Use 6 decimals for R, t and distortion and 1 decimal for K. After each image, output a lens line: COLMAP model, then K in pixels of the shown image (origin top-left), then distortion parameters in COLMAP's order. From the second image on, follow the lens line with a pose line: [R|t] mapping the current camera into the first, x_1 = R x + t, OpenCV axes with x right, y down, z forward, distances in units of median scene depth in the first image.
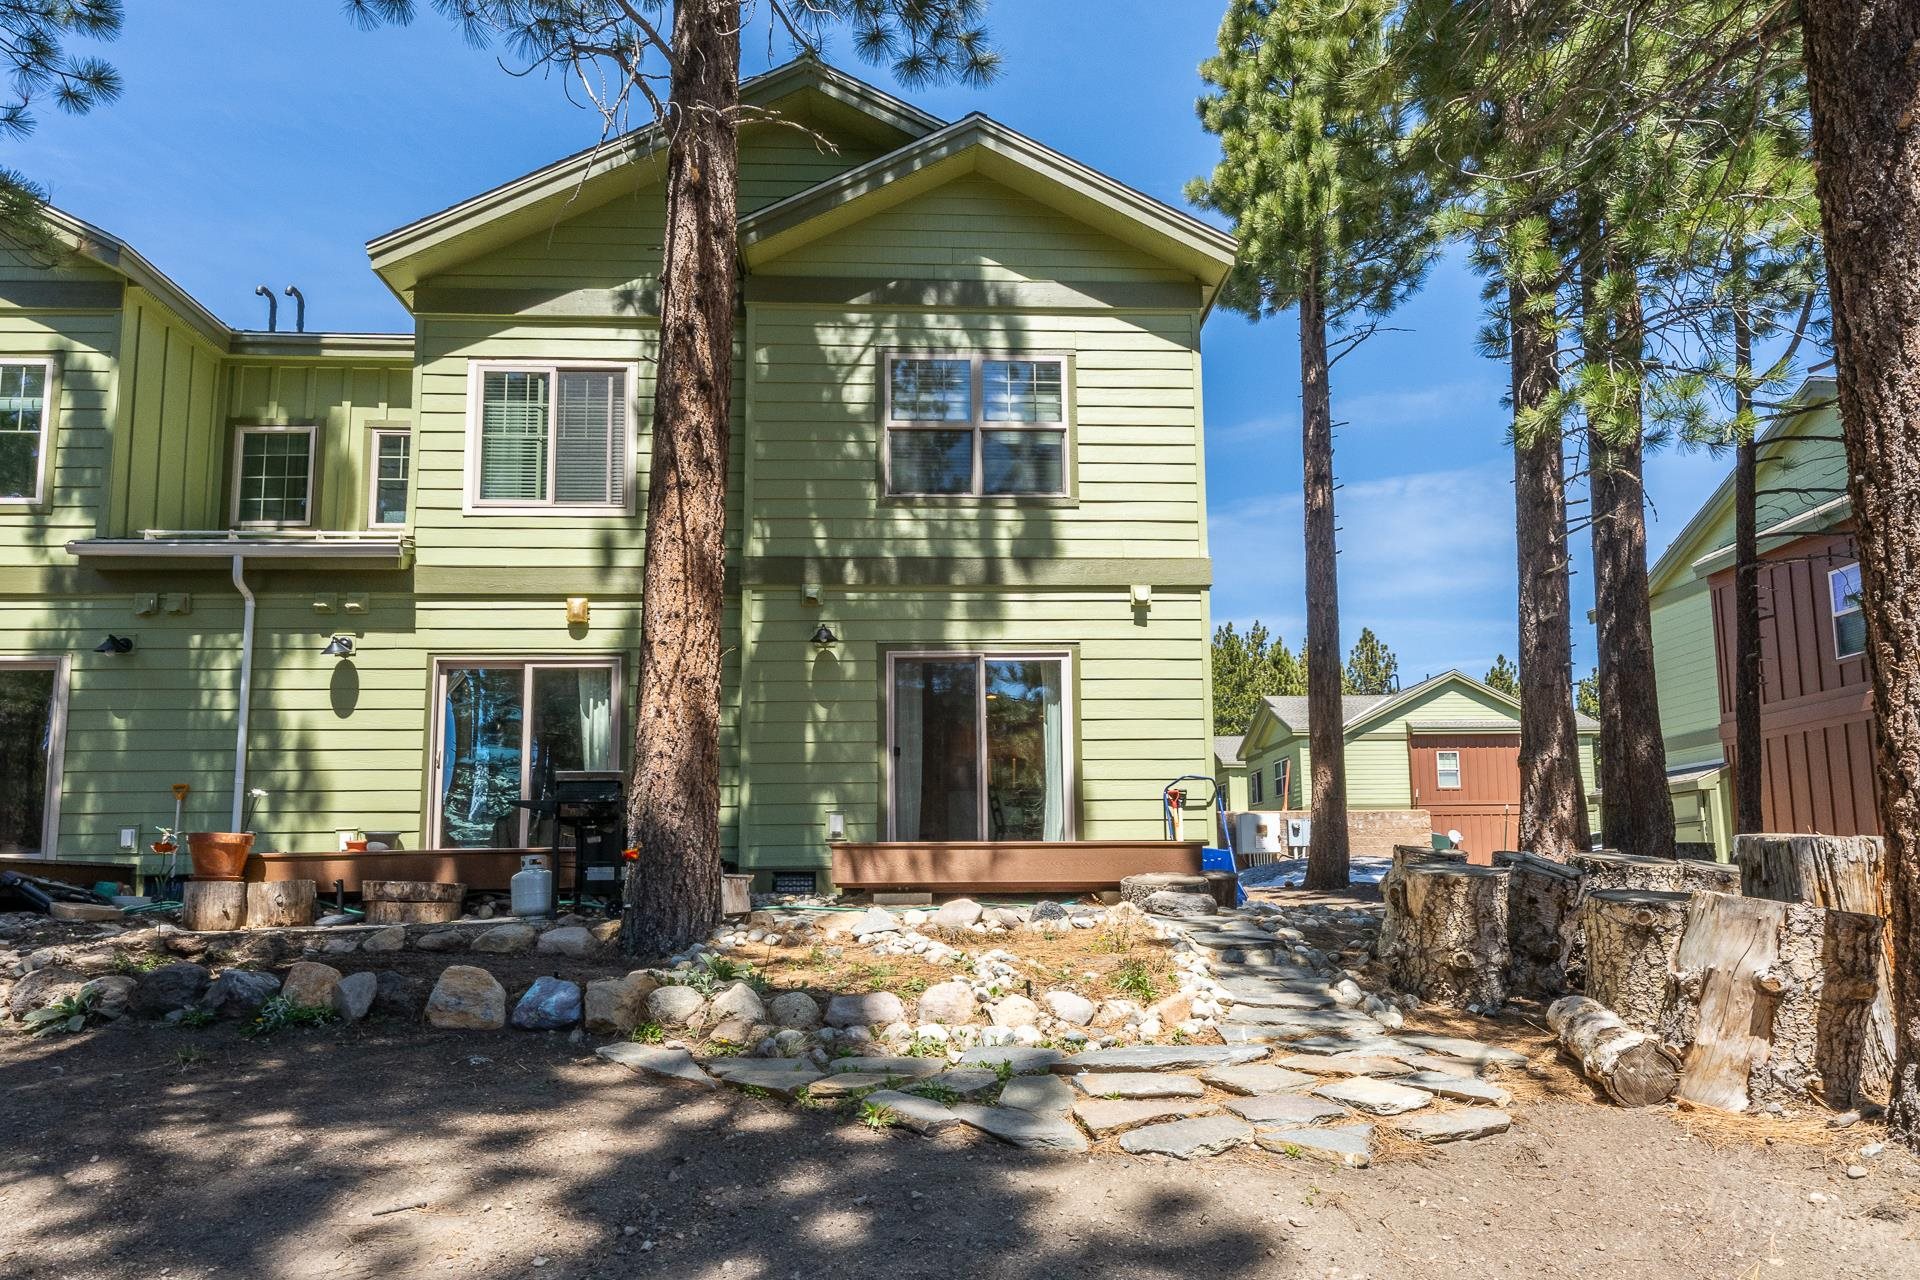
lens RADIAL K [[1011.4, 0, 974.7], [0, 1011.4, 814.3], [0, 0, 1]] dist [-0.004626, 0.000402]
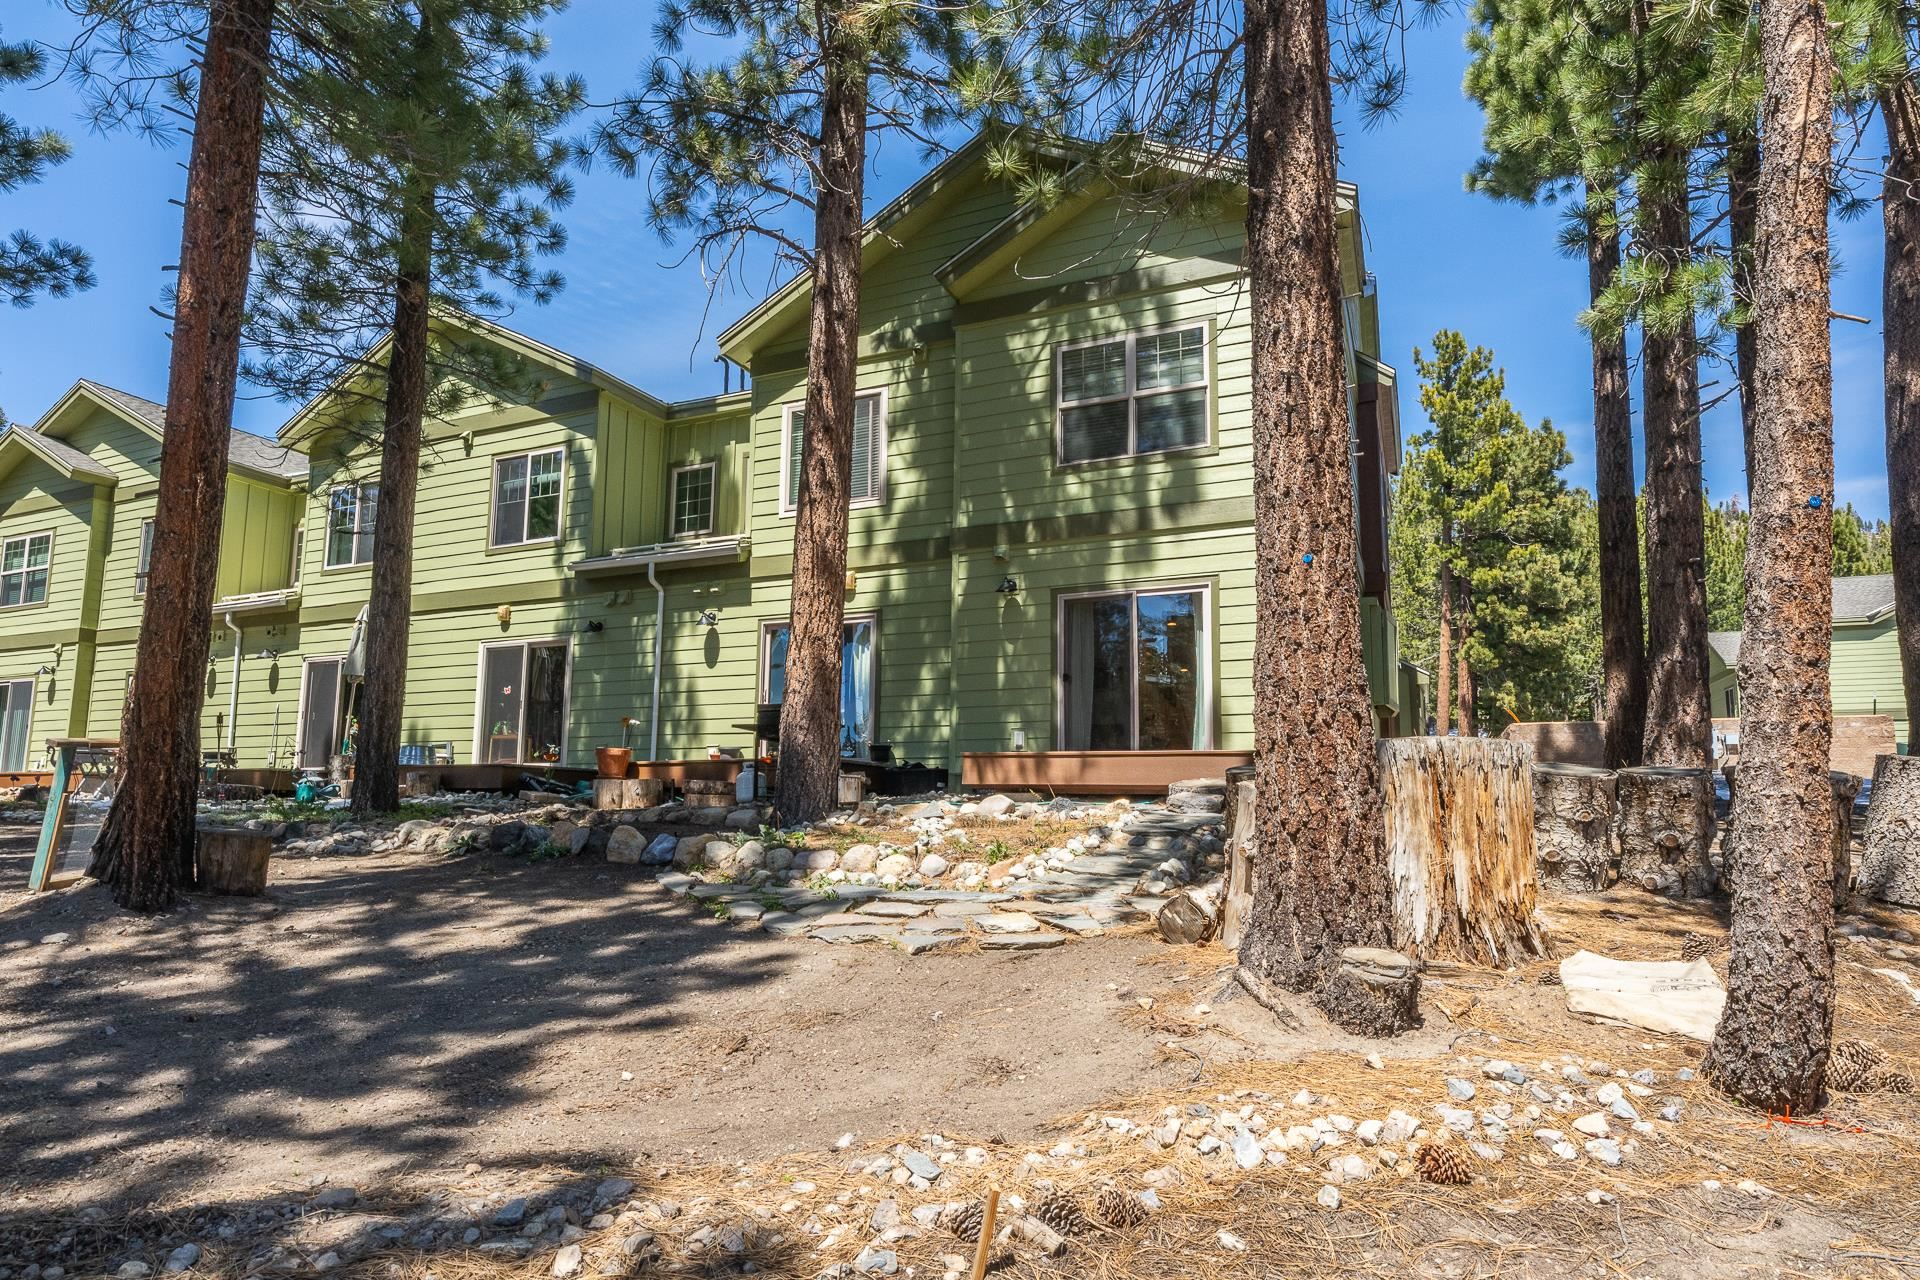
lens RADIAL K [[1011.4, 0, 1025.3], [0, 1011.4, 722.4], [0, 0, 1]] dist [-0.004626, 0.000402]
pose [[0.902928, -0.017847, -0.429422, 0.394178], [0.014195, 0.999831, -0.011707, 0.004400], [0.429558, 0.004475, 0.903028, -0.106363]]
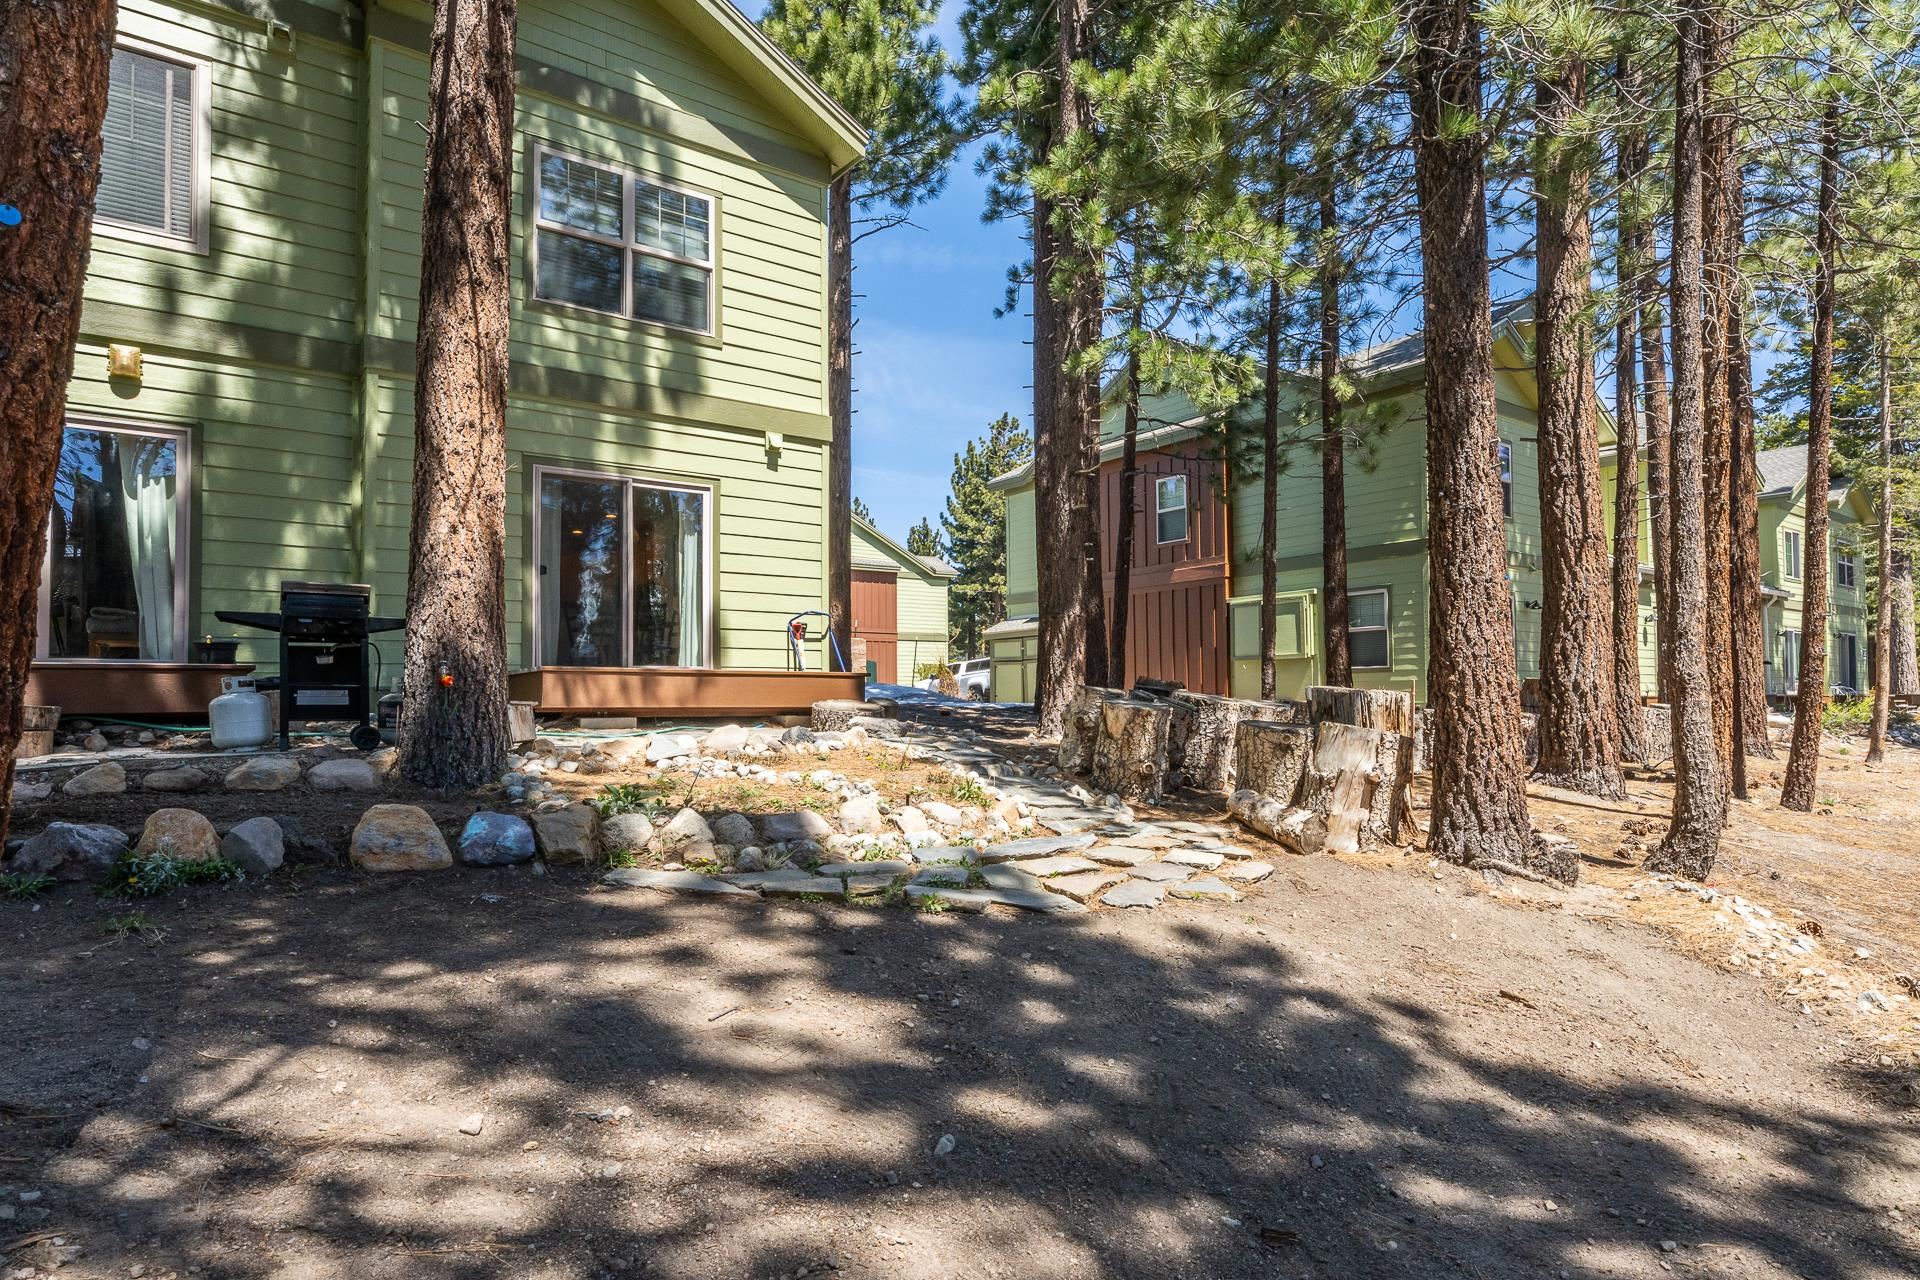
lens RADIAL K [[1011.4, 0, 902.9], [0, 1011.4, 694.0], [0, 0, 1]] dist [-0.004626, 0.000402]
pose [[0.849326, 0.010828, 0.527757, -0.294590], [-0.045809, 0.997530, 0.053254, -0.010967], [-0.525877, -0.069407, 0.847724, -0.013059]]
